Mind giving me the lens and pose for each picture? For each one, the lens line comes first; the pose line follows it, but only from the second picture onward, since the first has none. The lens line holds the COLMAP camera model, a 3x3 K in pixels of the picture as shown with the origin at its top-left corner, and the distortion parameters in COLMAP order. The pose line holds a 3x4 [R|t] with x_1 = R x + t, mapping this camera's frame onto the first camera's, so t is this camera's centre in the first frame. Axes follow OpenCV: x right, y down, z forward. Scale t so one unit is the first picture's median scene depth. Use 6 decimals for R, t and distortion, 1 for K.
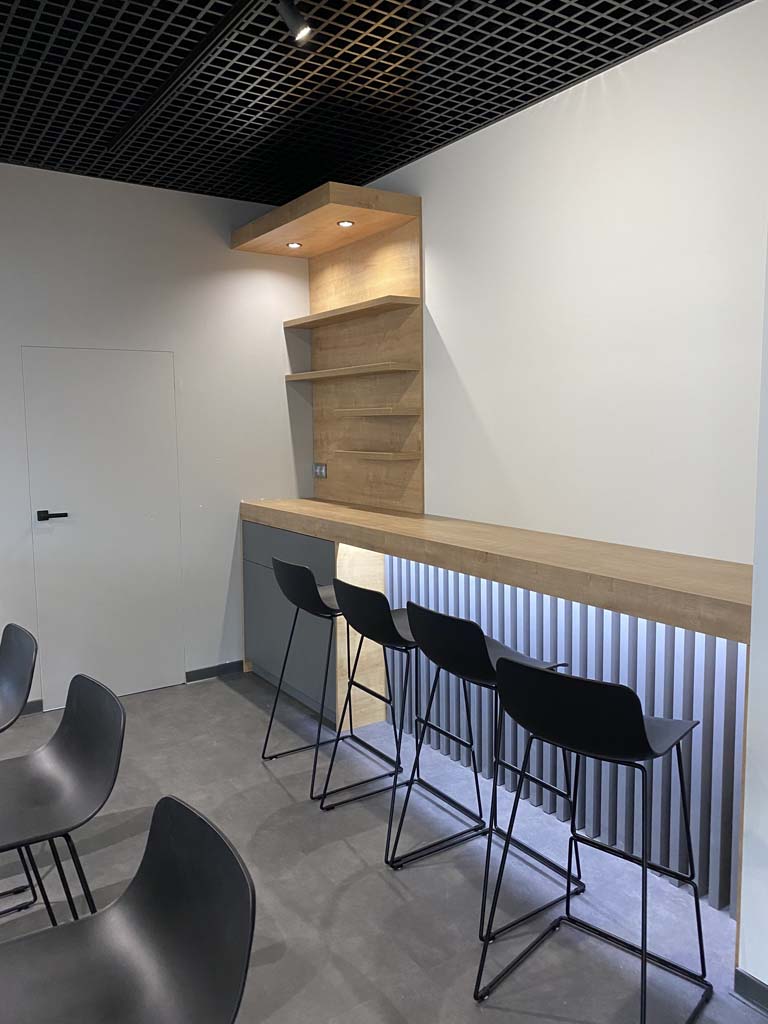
lens RADIAL K [[788.2, 0, 375.3], [0, 788.2, 505.1], [0, 0, 1]] dist [-0.023357, 0.048223]
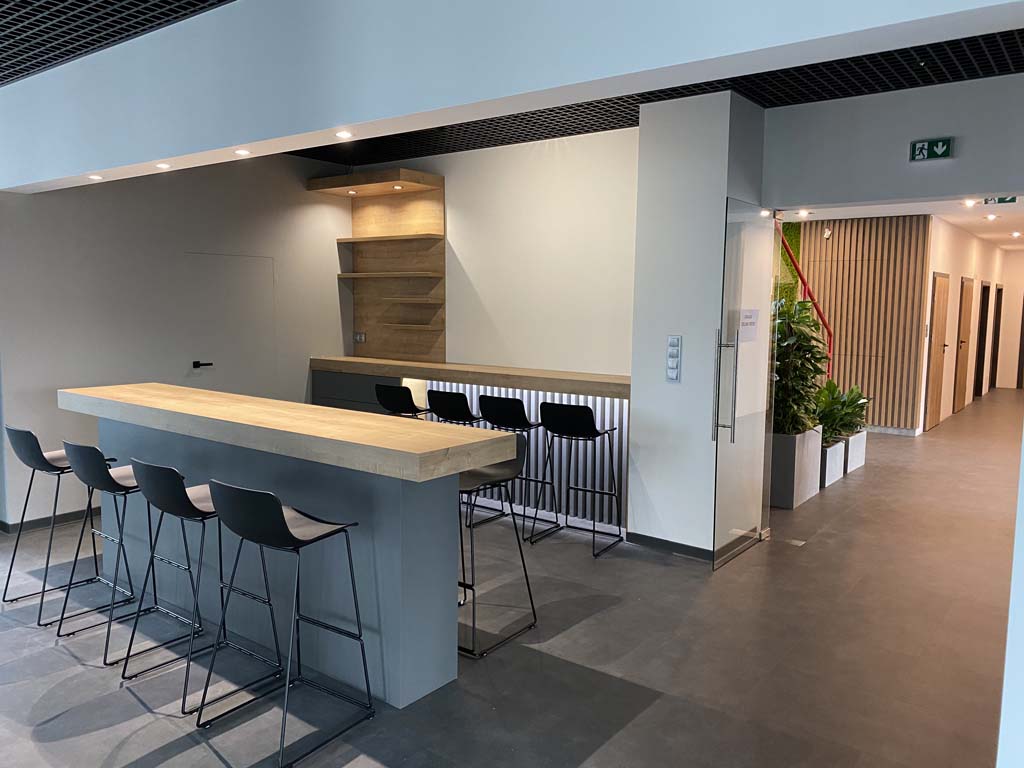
lens RADIAL K [[788.2, 0, 512.5], [0, 788.2, 386.8], [0, 0, 1]] dist [-0.023357, 0.048223]
pose [[0.941005, -0.013166, 0.338137, -0.362627], [0.012740, 0.999913, 0.003478, 0.058258], [-0.338153, 0.001035, 0.941091, -0.619844]]
